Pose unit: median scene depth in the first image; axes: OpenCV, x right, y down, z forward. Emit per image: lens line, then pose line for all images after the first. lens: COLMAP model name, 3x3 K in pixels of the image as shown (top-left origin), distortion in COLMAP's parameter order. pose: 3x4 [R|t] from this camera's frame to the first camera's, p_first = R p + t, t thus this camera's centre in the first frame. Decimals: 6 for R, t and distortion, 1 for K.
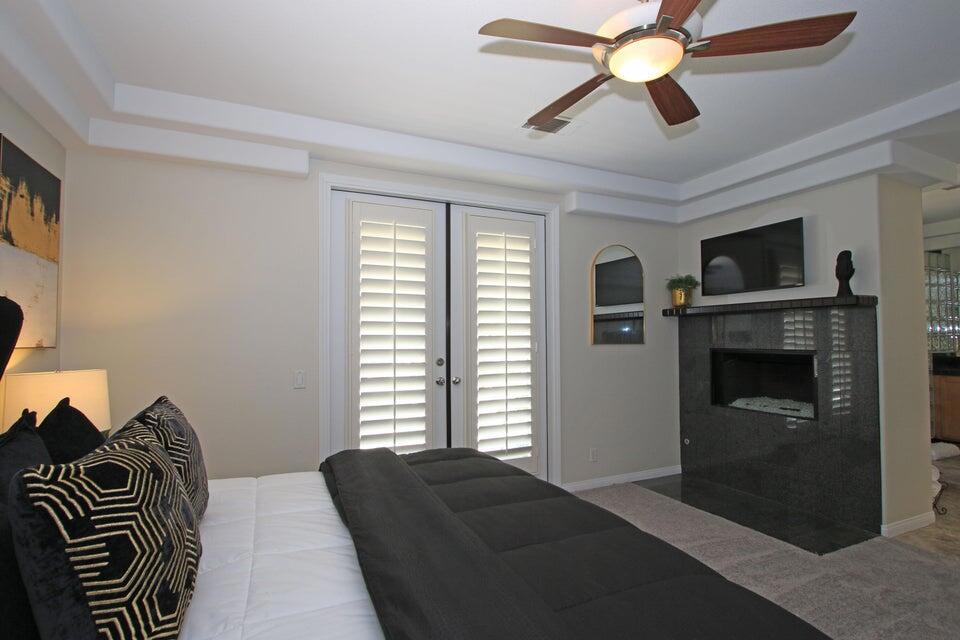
lens RADIAL K [[468.6, 0, 476.6], [0, 468.6, 318.9], [0, 0, 1]] dist [-0.001252, -0.000482]
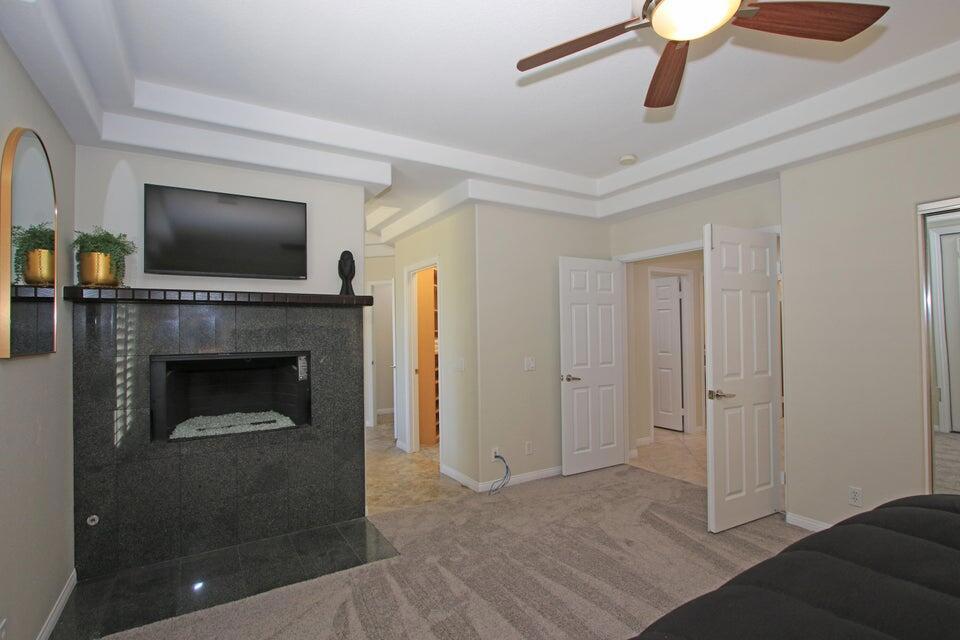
lens RADIAL K [[468.6, 0, 480.3], [0, 468.6, 324.4], [0, 0, 1]] dist [-0.001252, -0.000482]
pose [[-0.122173, 0.025379, 0.992184, -0.231200], [-0.033193, 0.999009, -0.029641, 0.031009], [-0.991954, -0.036555, -0.121210, 0.775837]]
